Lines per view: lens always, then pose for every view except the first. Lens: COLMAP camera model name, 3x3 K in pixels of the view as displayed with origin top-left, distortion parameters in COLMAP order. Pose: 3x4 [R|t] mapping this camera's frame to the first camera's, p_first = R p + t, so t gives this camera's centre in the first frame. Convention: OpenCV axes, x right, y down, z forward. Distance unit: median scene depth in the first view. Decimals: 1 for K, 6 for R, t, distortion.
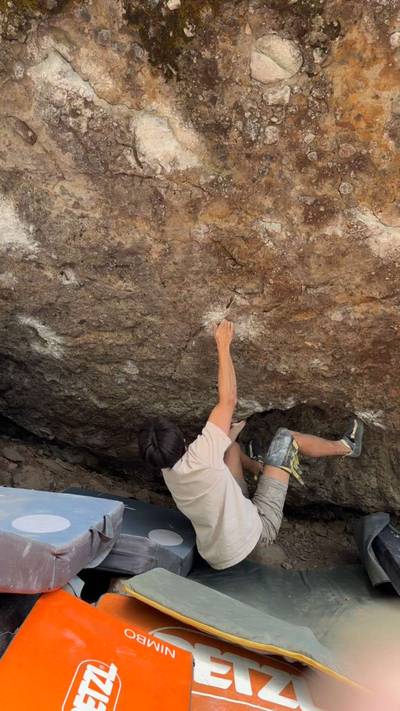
lens RADIAL K [[578.0, 0, 200.0], [0, 578.0, 355.5], [0, 0, 1]] dist [0.158226, -0.287744]
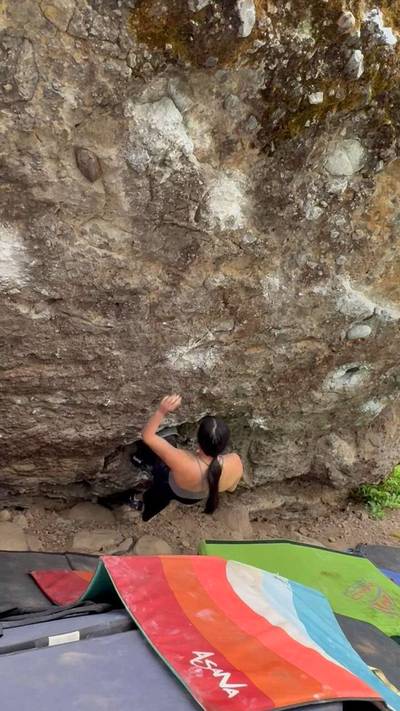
lens RADIAL K [[563.4, 0, 200.0], [0, 563.4, 355.5], [0, 0, 1]] dist [-0.004059, -0.003810]
pose [[0.789872, -0.047202, 0.611453, -0.646657], [-0.018384, 0.994763, 0.100540, -0.184445], [-0.612997, -0.090655, 0.784867, 0.230649]]
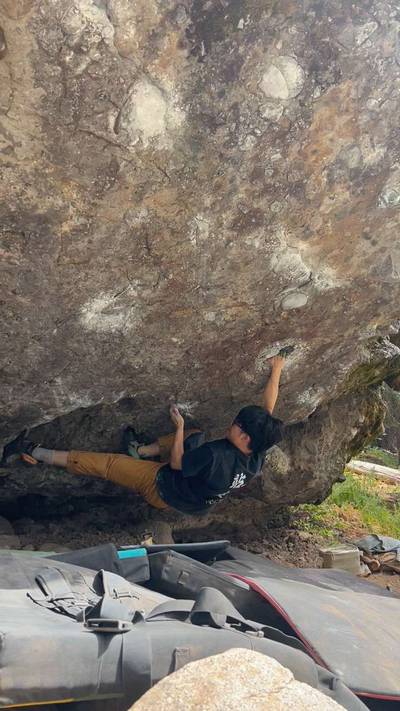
lens RADIAL K [[610.1, 0, 200.0], [0, 610.1, 355.5], [0, 0, 1]] dist [0.106761, -0.182155]
pose [[0.711929, 0.026979, 0.701733, -0.614234], [-0.049953, 0.998676, 0.012284, -0.009029], [-0.700472, -0.043799, 0.712335, 0.237496]]
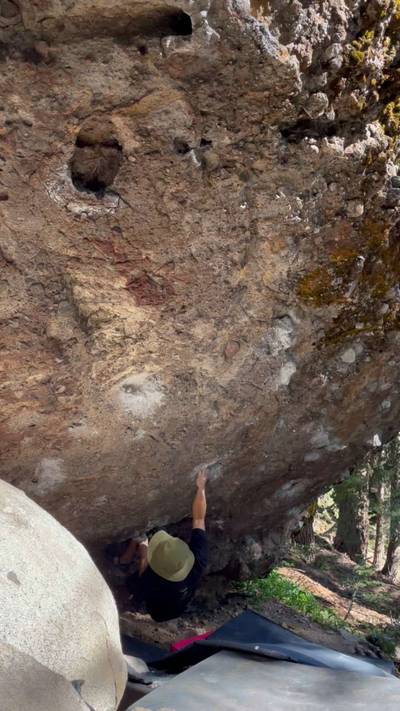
lens RADIAL K [[578.0, 0, 200.0], [0, 578.0, 355.5], [0, 0, 1]] dist [0.158226, -0.287744]
pose [[0.516804, 0.122359, 0.847315, -1.322438], [-0.120317, 0.990291, -0.069621, -0.259731], [-0.847607, -0.065966, 0.526508, 0.378152]]
